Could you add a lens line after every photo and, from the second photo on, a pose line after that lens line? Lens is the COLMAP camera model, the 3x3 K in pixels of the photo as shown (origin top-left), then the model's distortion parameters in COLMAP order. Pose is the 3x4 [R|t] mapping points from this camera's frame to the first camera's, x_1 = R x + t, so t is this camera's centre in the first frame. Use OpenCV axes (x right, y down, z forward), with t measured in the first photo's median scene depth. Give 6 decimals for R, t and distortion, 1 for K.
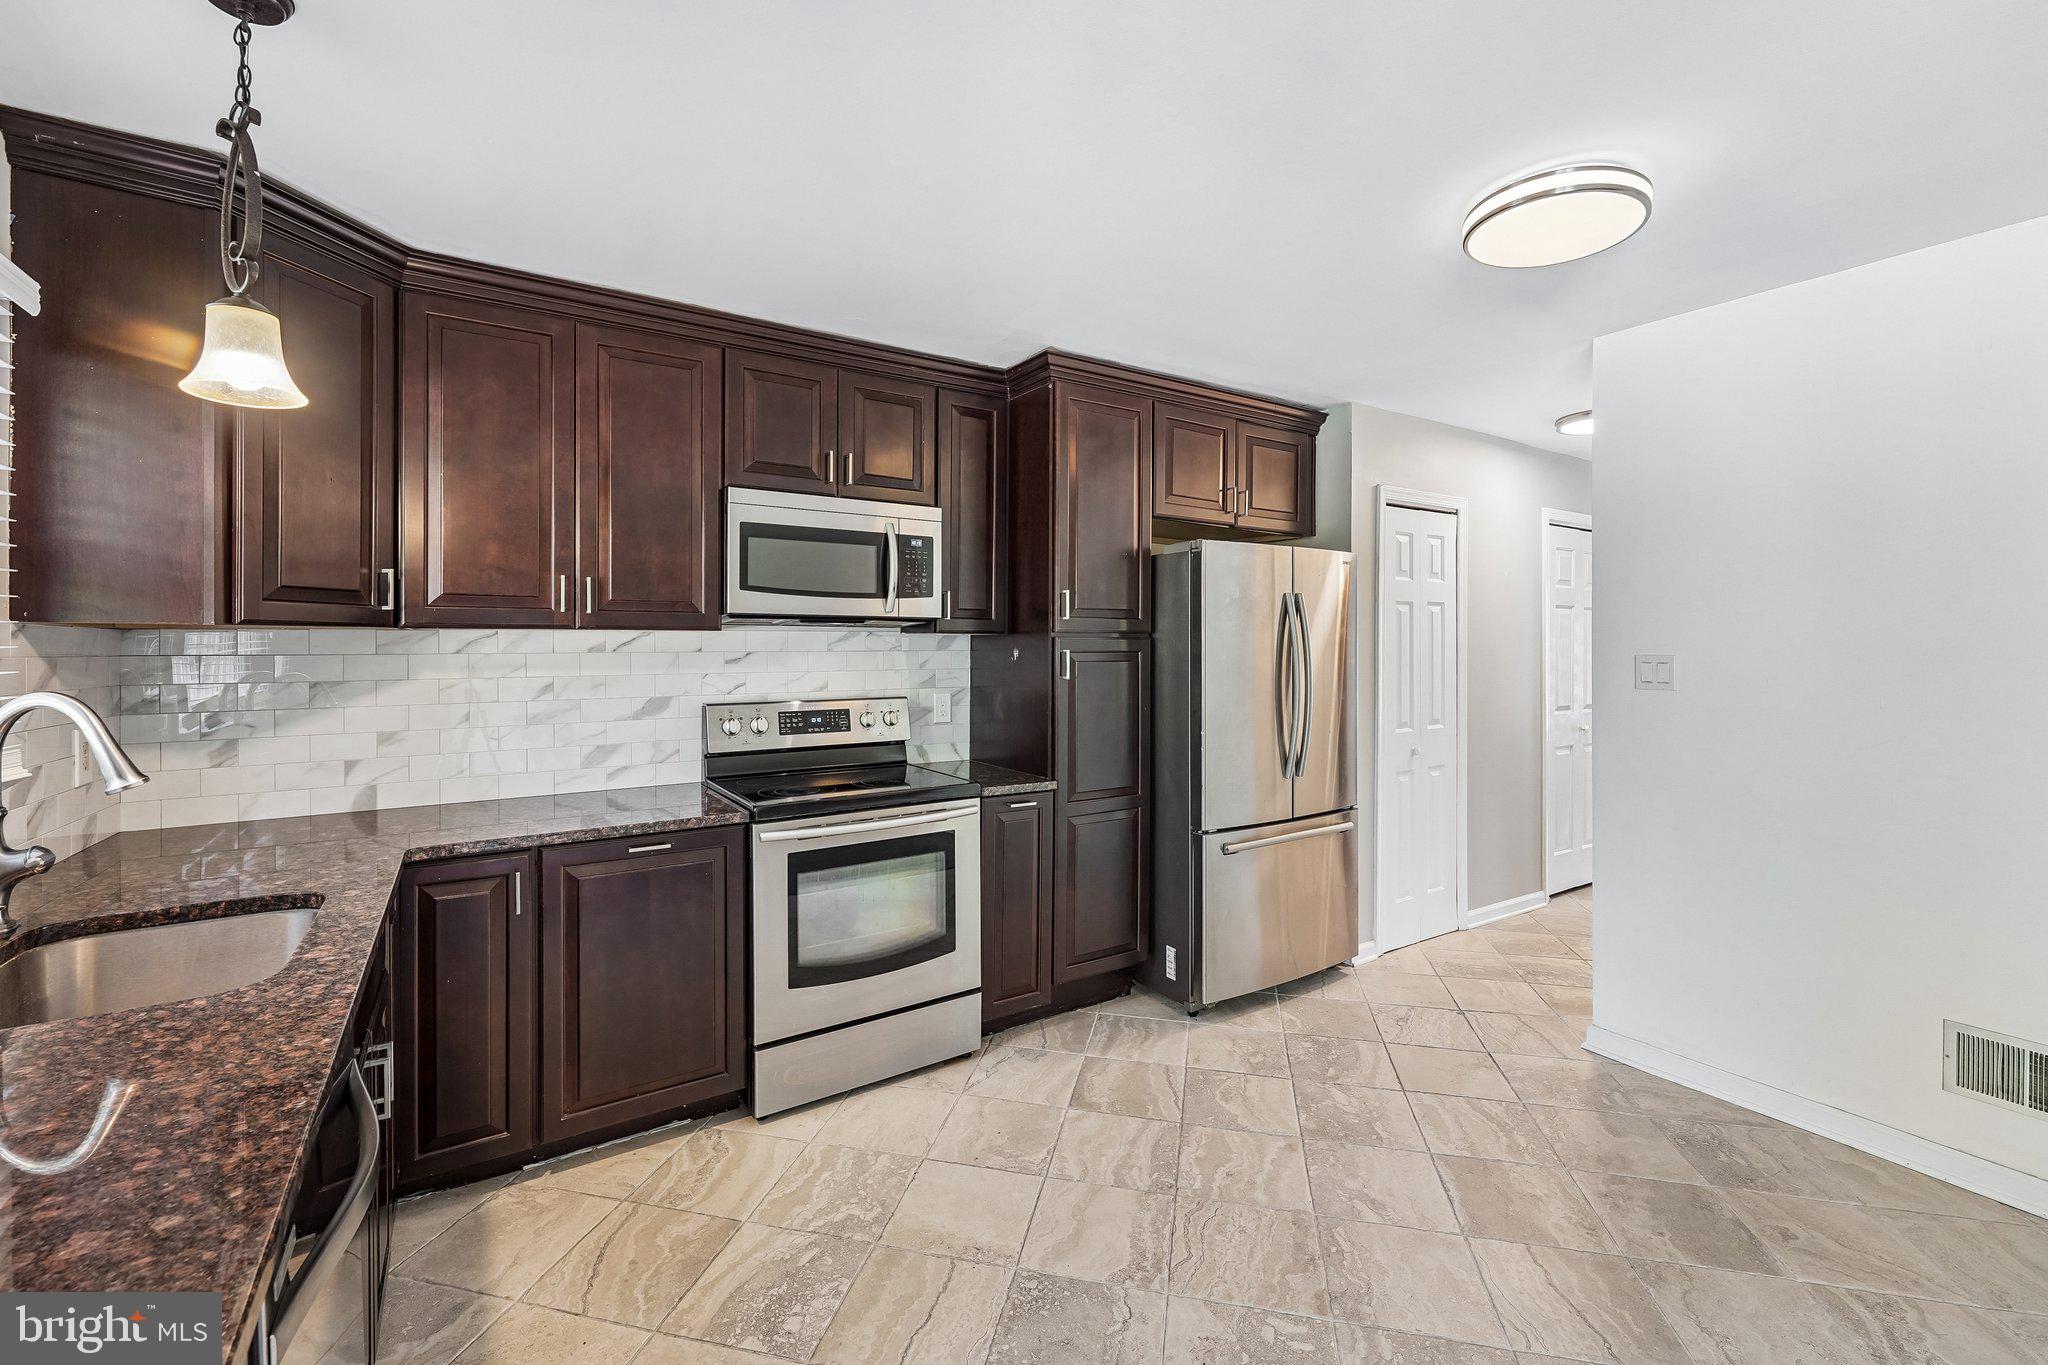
lens RADIAL K [[855.5, 0, 1015.2], [0, 855.5, 653.0], [0, 0, 1]] dist [0.001710, 0.000930]
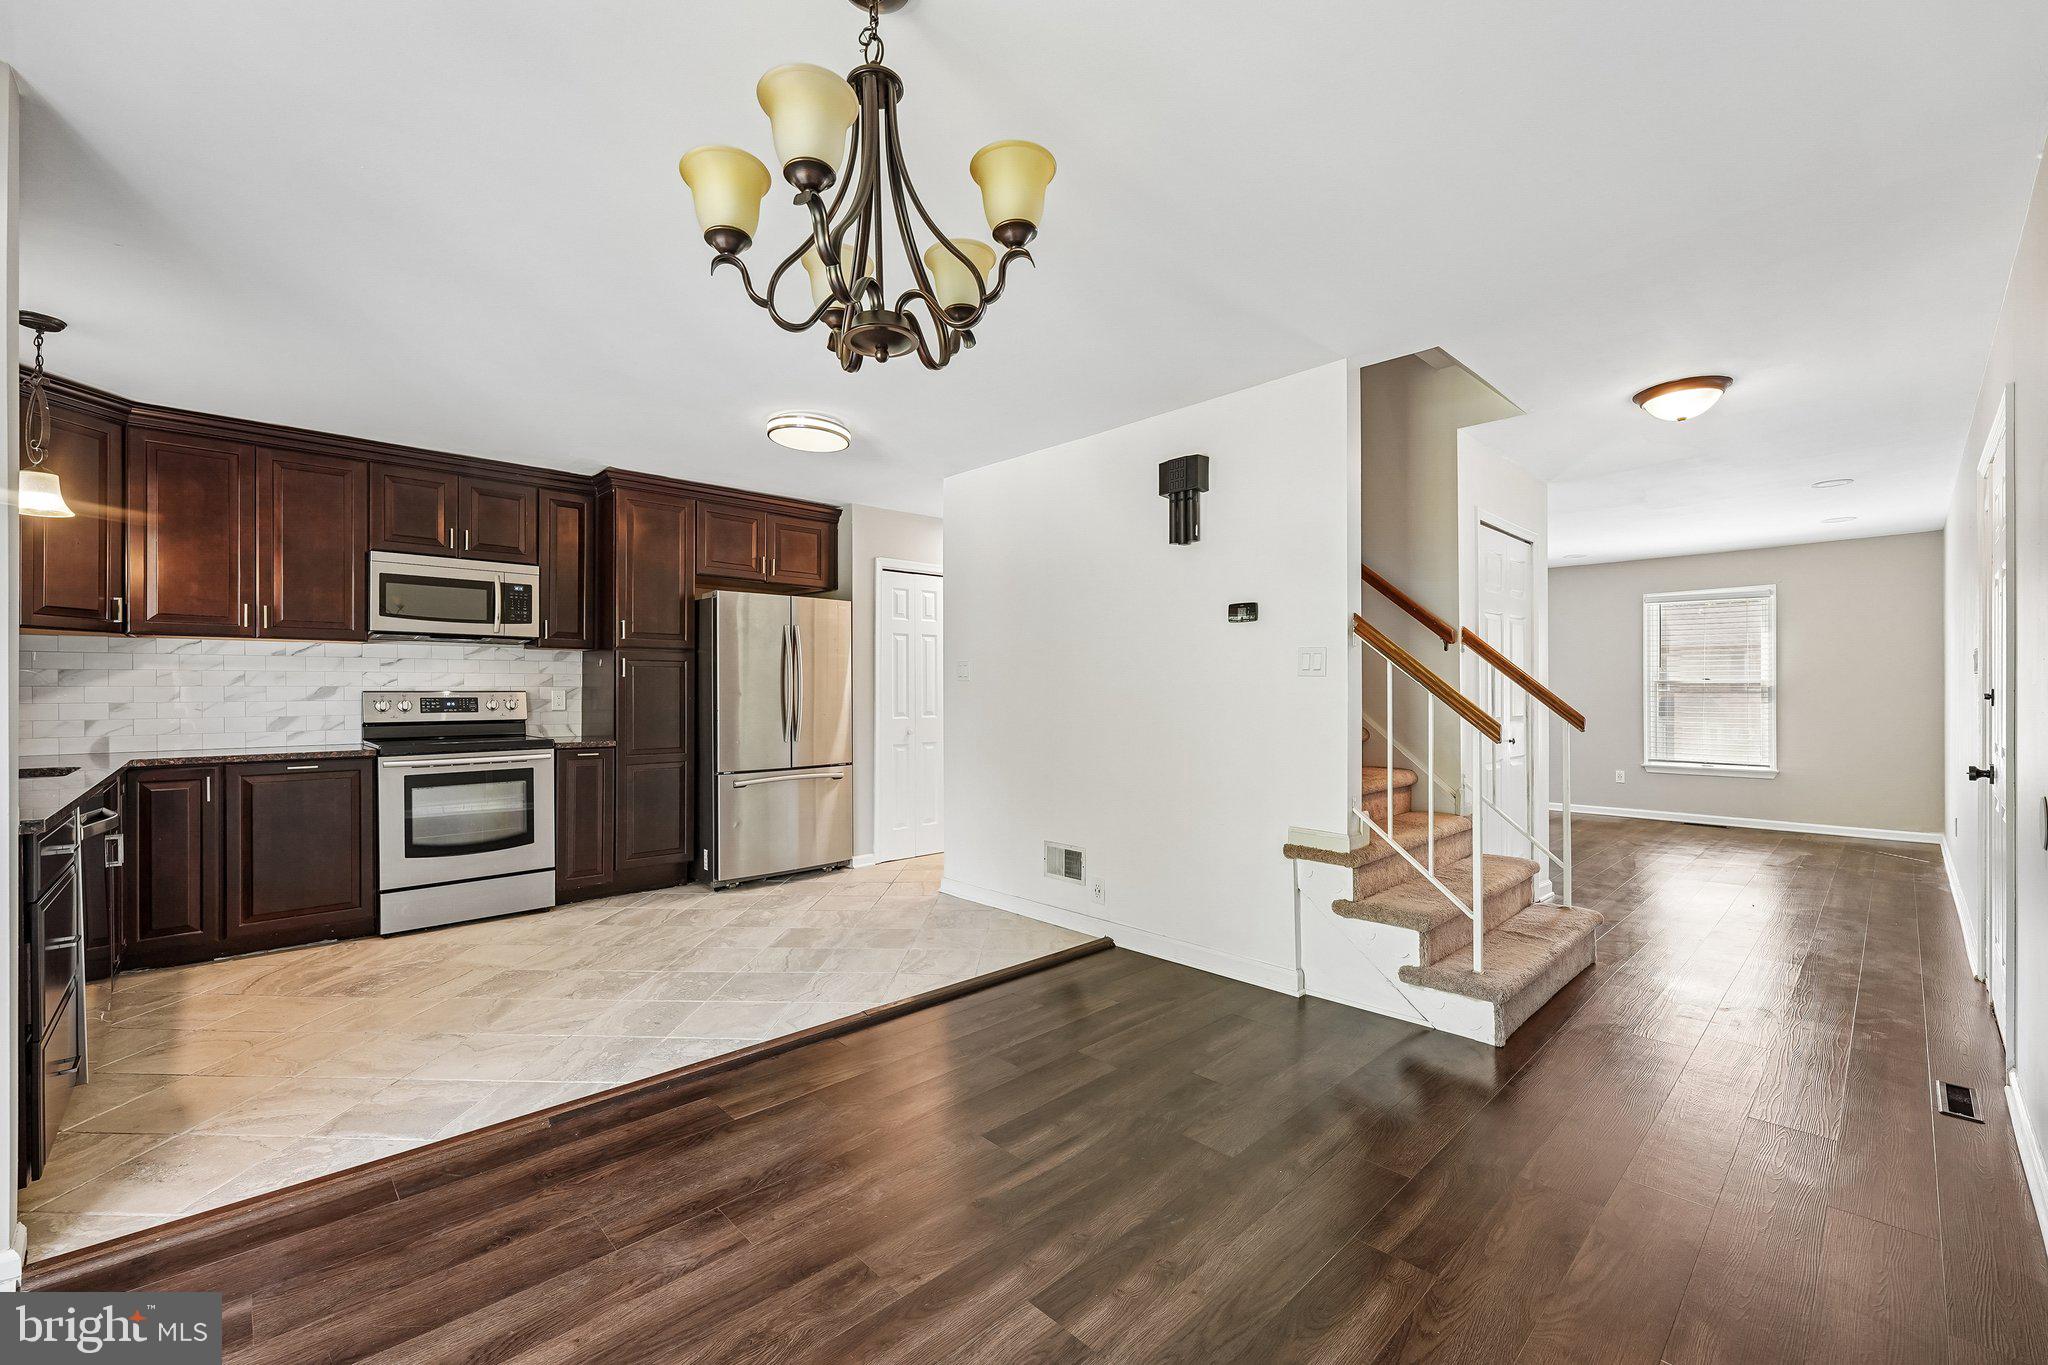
lens RADIAL K [[855.5, 0, 1018.7], [0, 855.5, 696.6], [0, 0, 1]] dist [0.001710, 0.000930]
pose [[0.983244, -0.001314, 0.182292, 0.566760], [0.001787, 0.999995, -0.002428, 0.084149], [-0.182288, 0.002713, 0.983241, -0.793882]]
